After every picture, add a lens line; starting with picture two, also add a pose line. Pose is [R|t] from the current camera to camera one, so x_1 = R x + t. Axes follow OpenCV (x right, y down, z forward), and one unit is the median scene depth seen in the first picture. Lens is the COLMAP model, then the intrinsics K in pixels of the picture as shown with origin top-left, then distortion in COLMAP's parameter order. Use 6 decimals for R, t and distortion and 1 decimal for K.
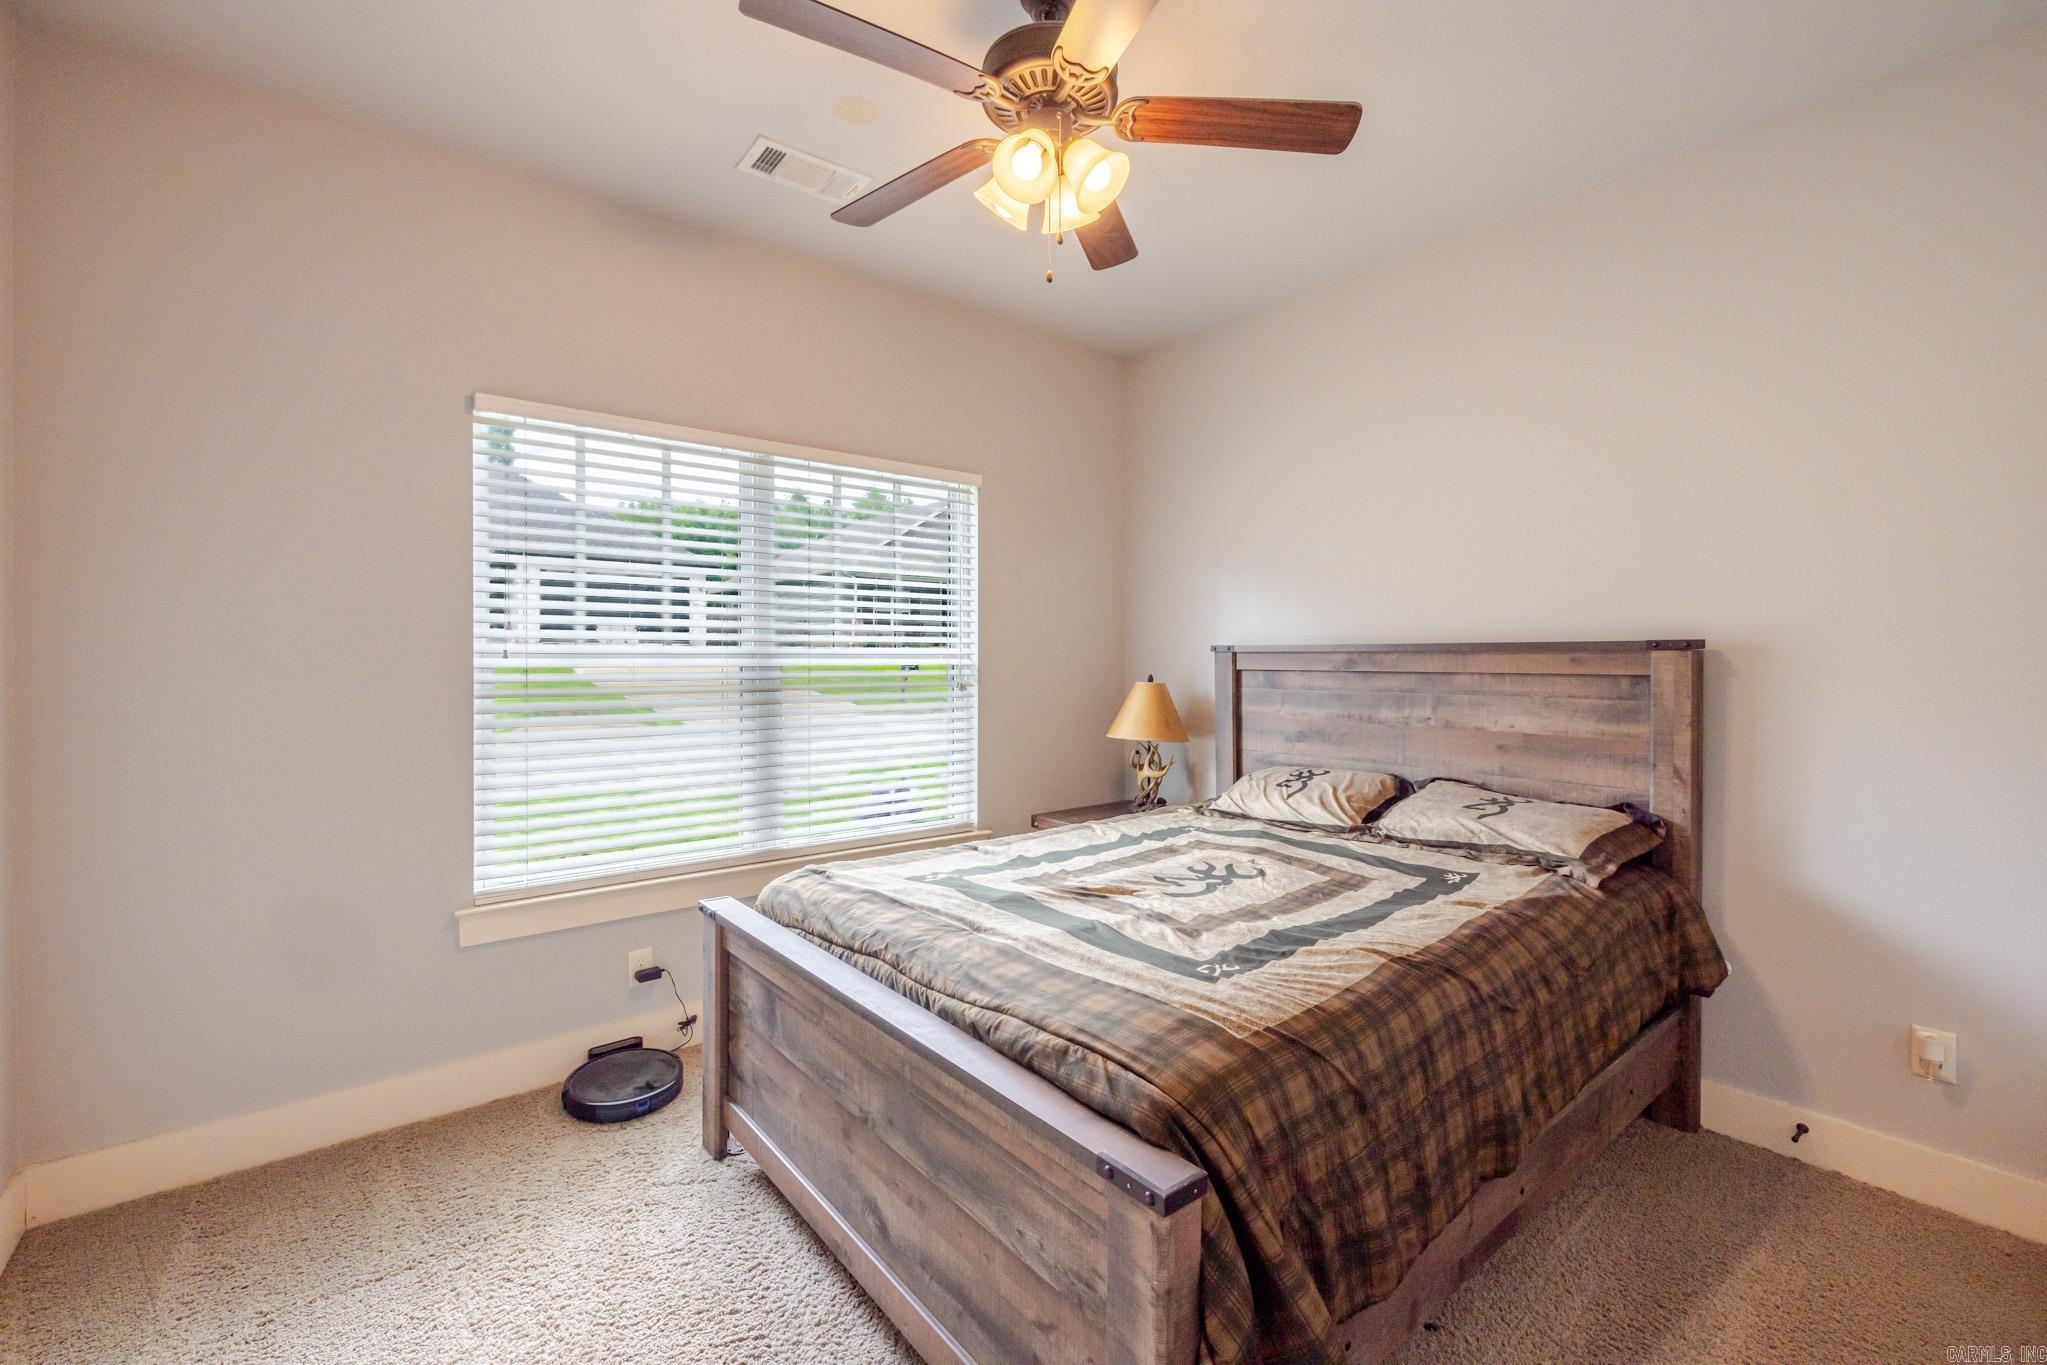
lens RADIAL K [[876.1, 0, 1023.5], [0, 876.1, 682.5], [0, 0, 1]] dist [0.000321, 0.000149]
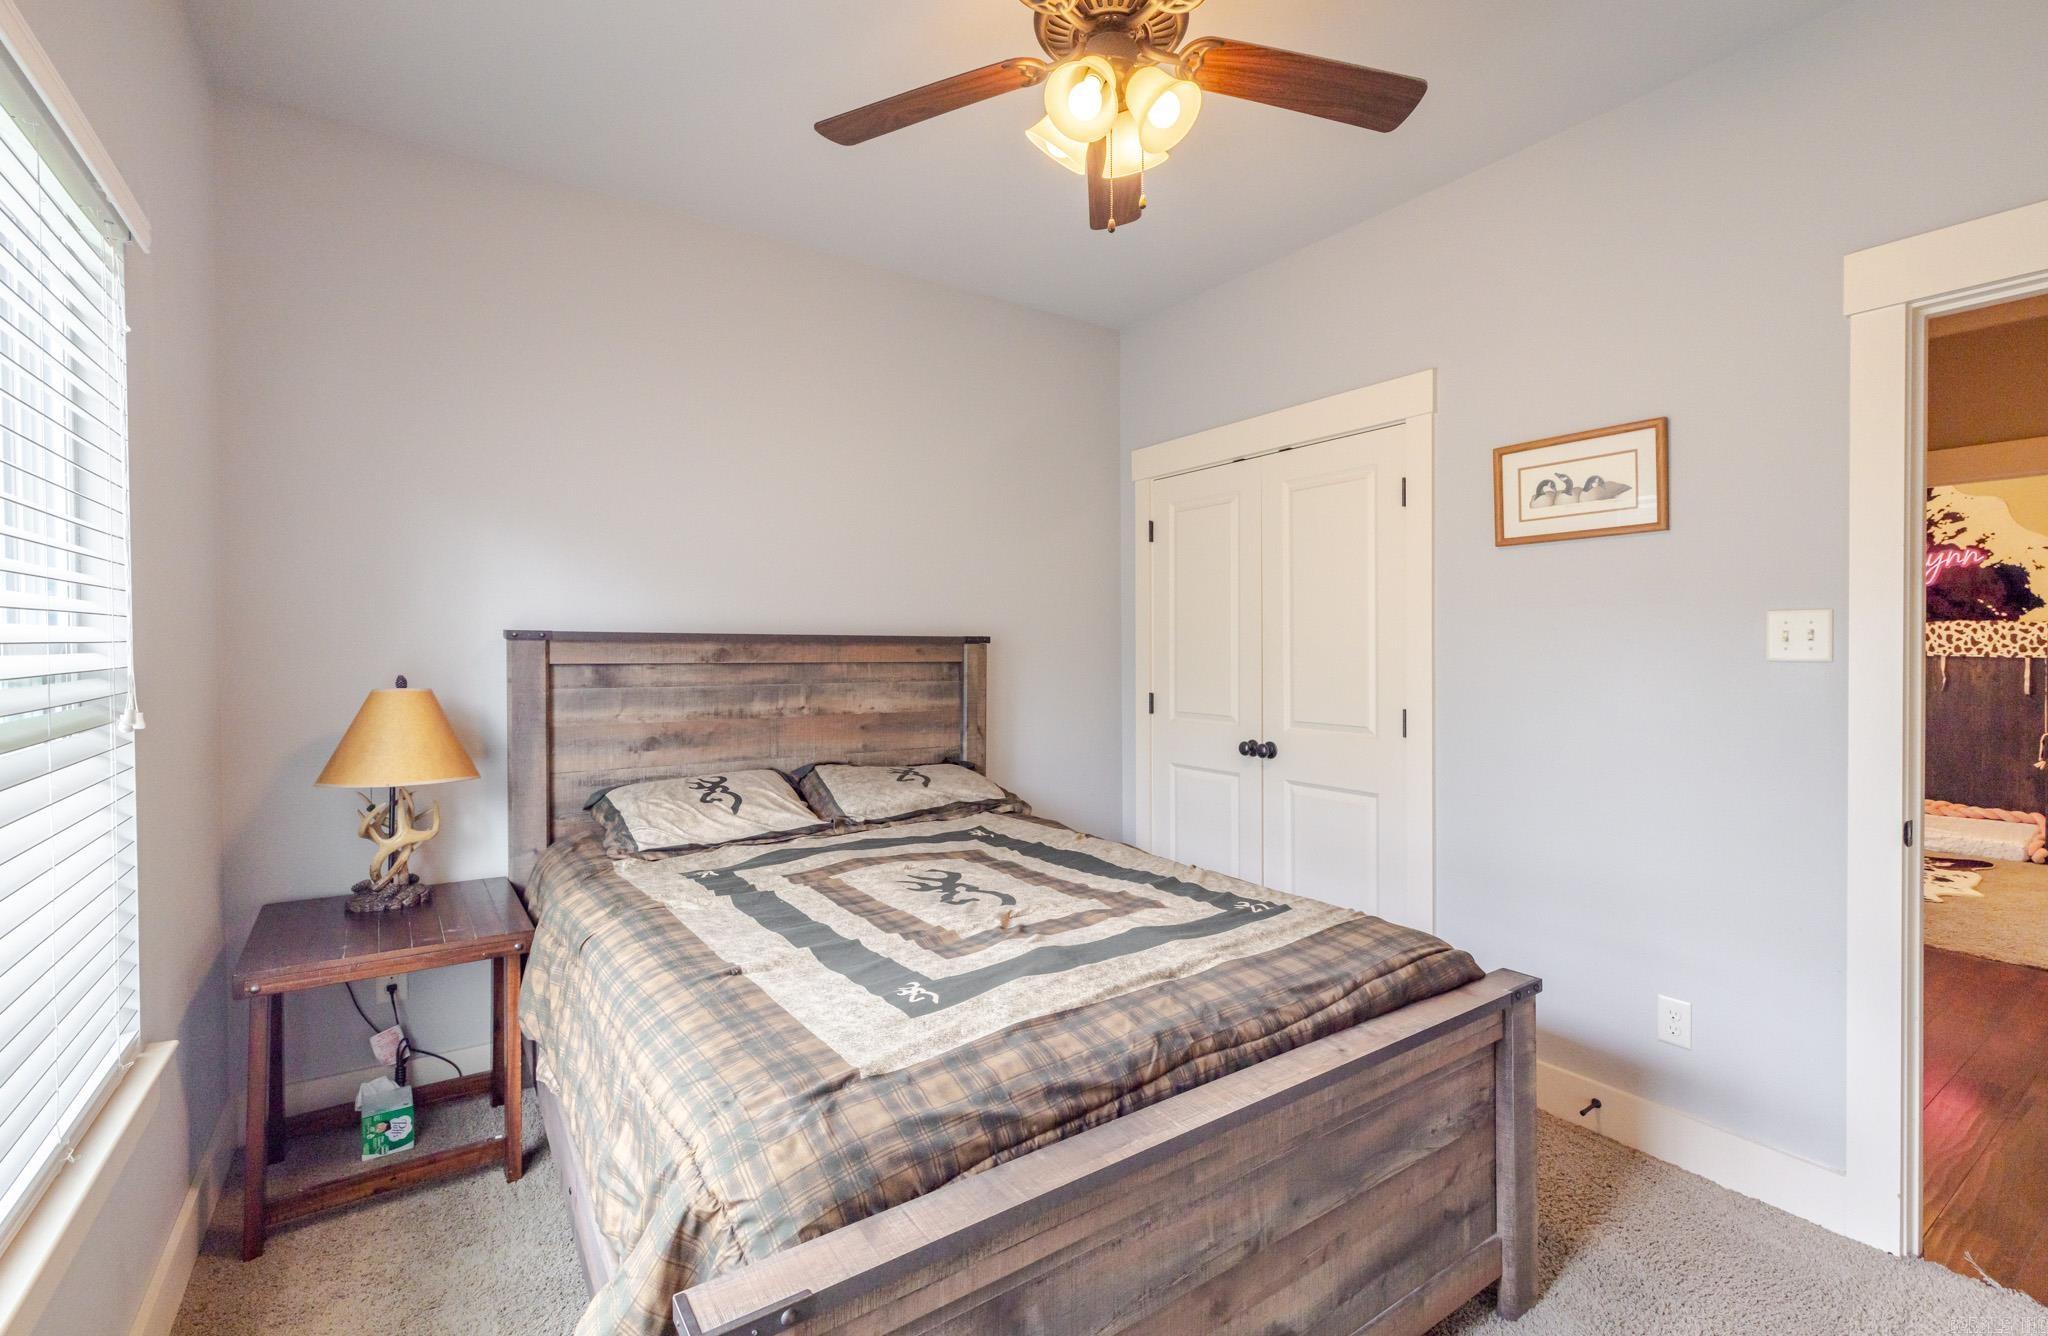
lens RADIAL K [[896.0, 0, 1057.3], [0, 896.0, 650.8], [0, 0, 1]] dist [0.000939, 0.000338]
pose [[0.054890, -0.007668, 0.998463, -0.664664], [0.021192, 0.999754, 0.006513, -0.030403], [-0.998268, 0.020802, 0.055039, 0.754902]]
